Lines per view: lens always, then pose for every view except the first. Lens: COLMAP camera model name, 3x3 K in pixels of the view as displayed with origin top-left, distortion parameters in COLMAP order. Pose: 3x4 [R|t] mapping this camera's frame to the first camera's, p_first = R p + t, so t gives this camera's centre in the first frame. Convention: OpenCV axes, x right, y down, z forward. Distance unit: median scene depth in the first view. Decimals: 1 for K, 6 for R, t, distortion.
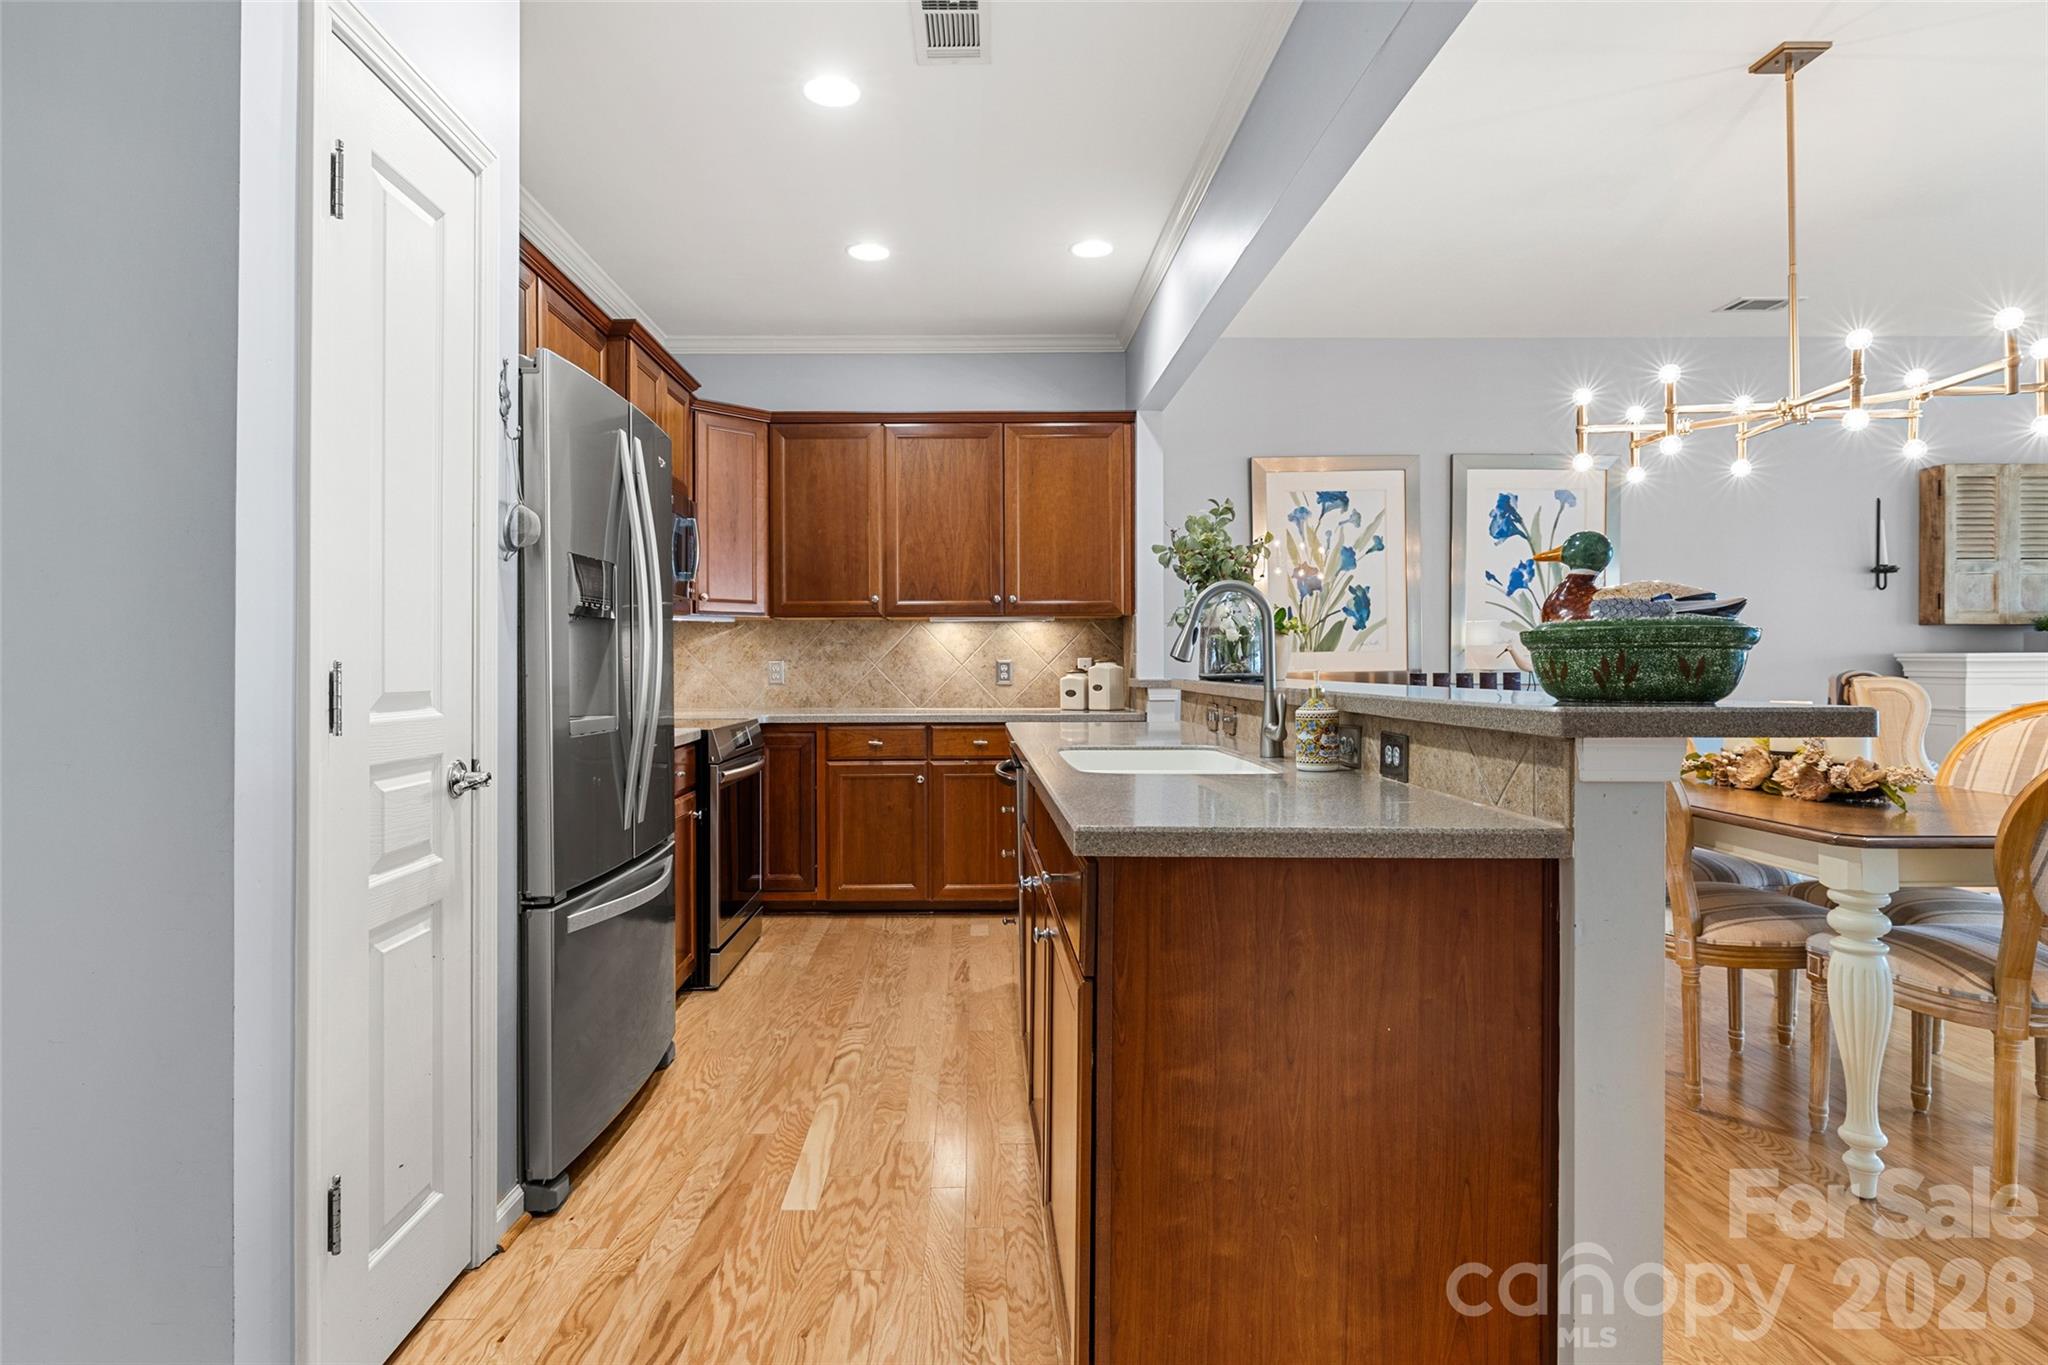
lens RADIAL K [[1082.4, 0, 996.6], [0, 1082.4, 664.4], [0, 0, 1]] dist [-0.003357, -0.000545]
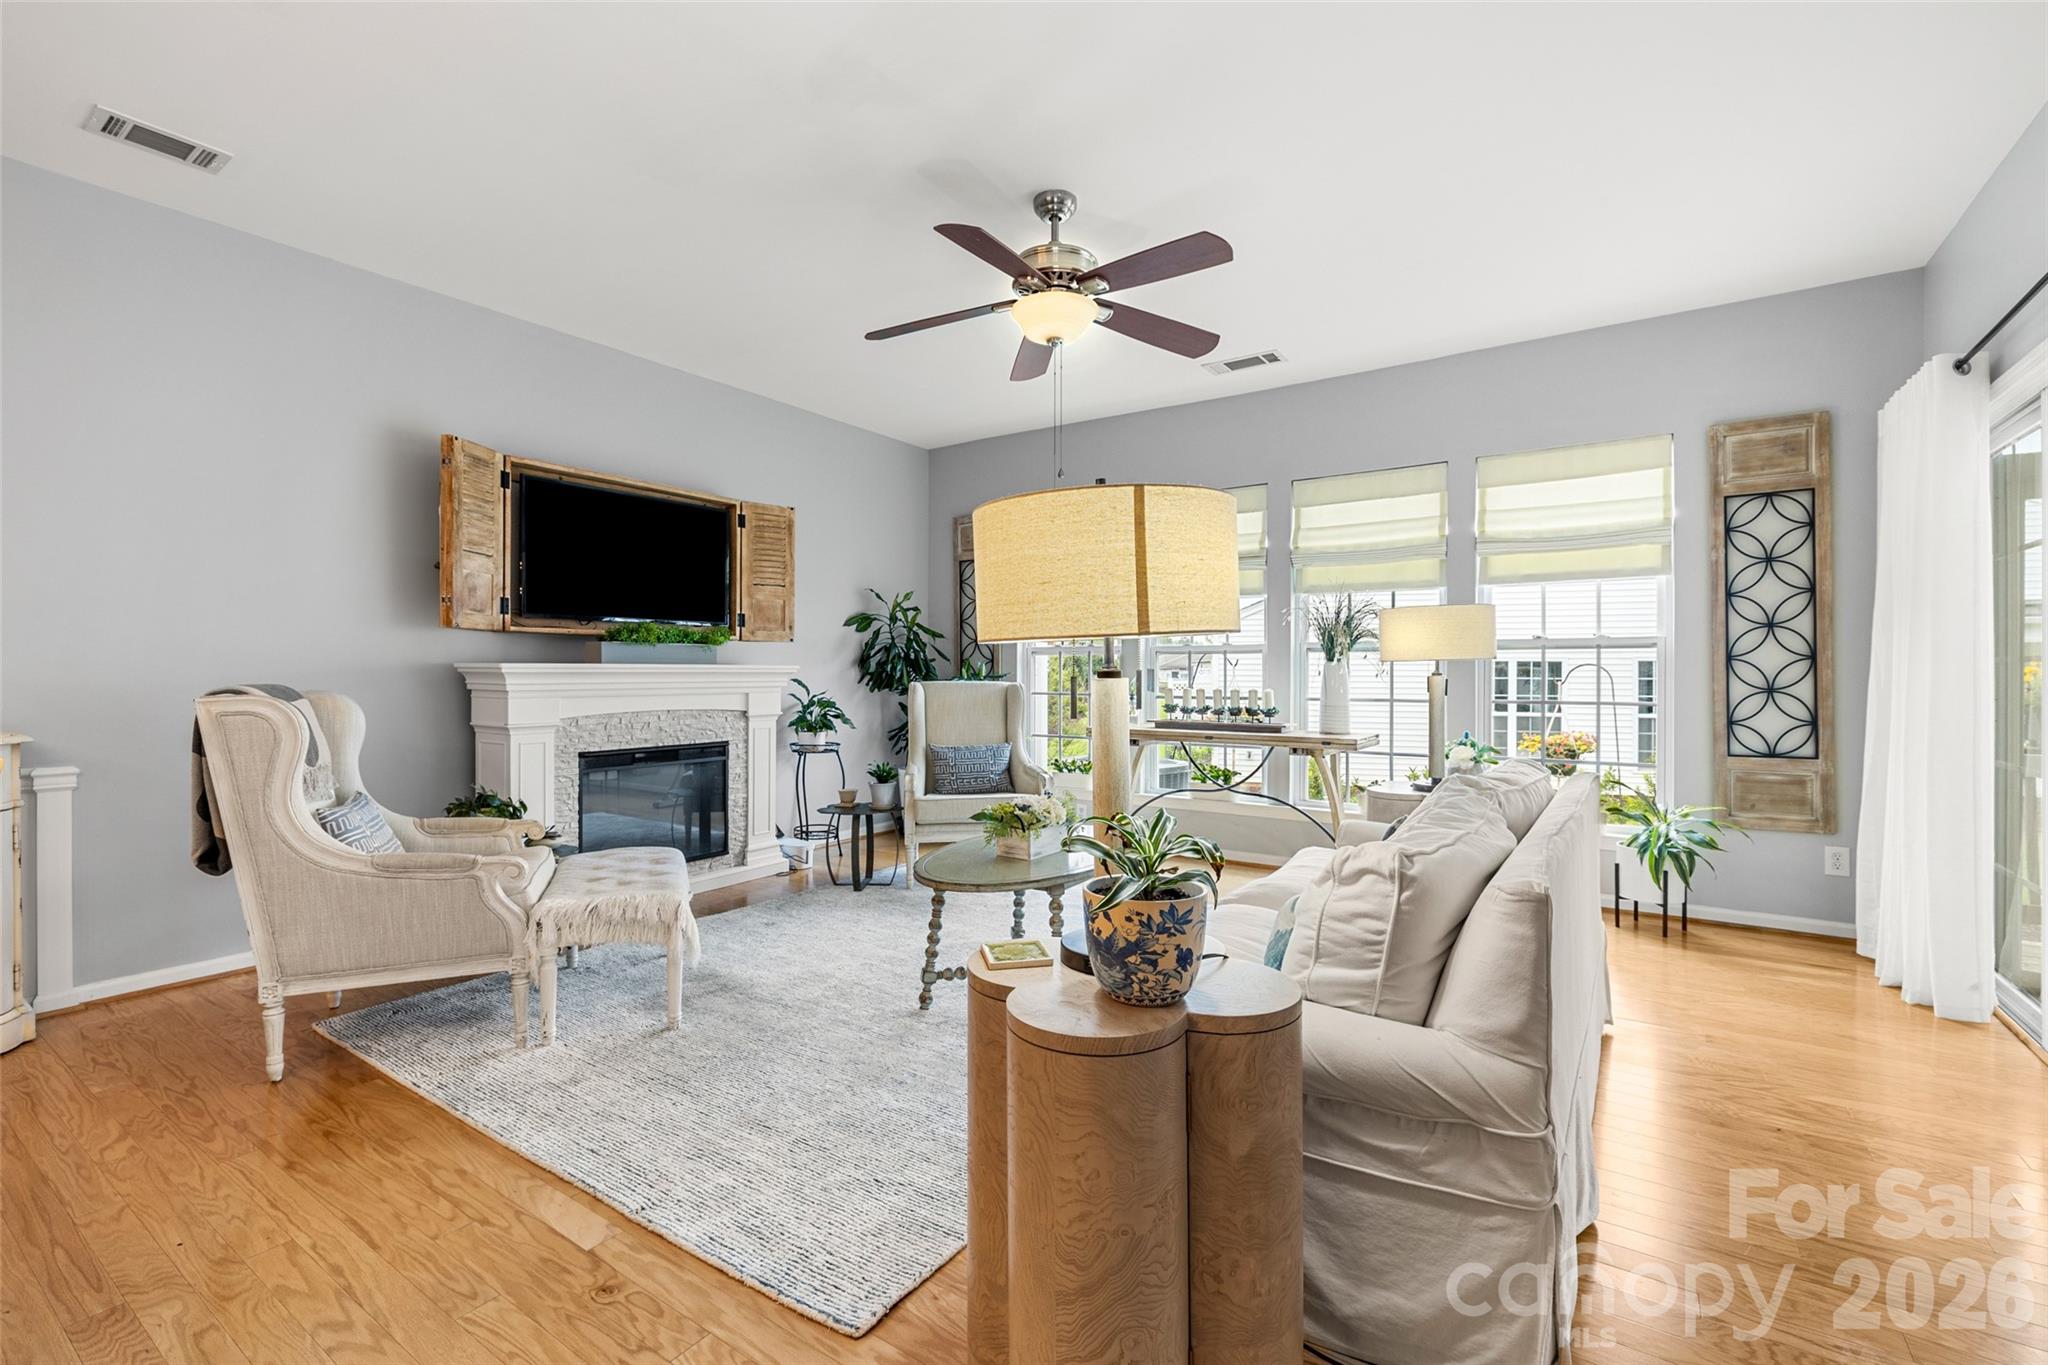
lens RADIAL K [[875.8, 0, 1019.5], [0, 875.8, 675.8], [0, 0, 1]] dist [0.002644, -0.000070]
pose [[0.577287, -0.001033, 0.816541, 0.538143], [-0.001651, 0.999996, 0.002432, -0.002477], [-0.816540, -0.002752, 0.577283, 0.232437]]
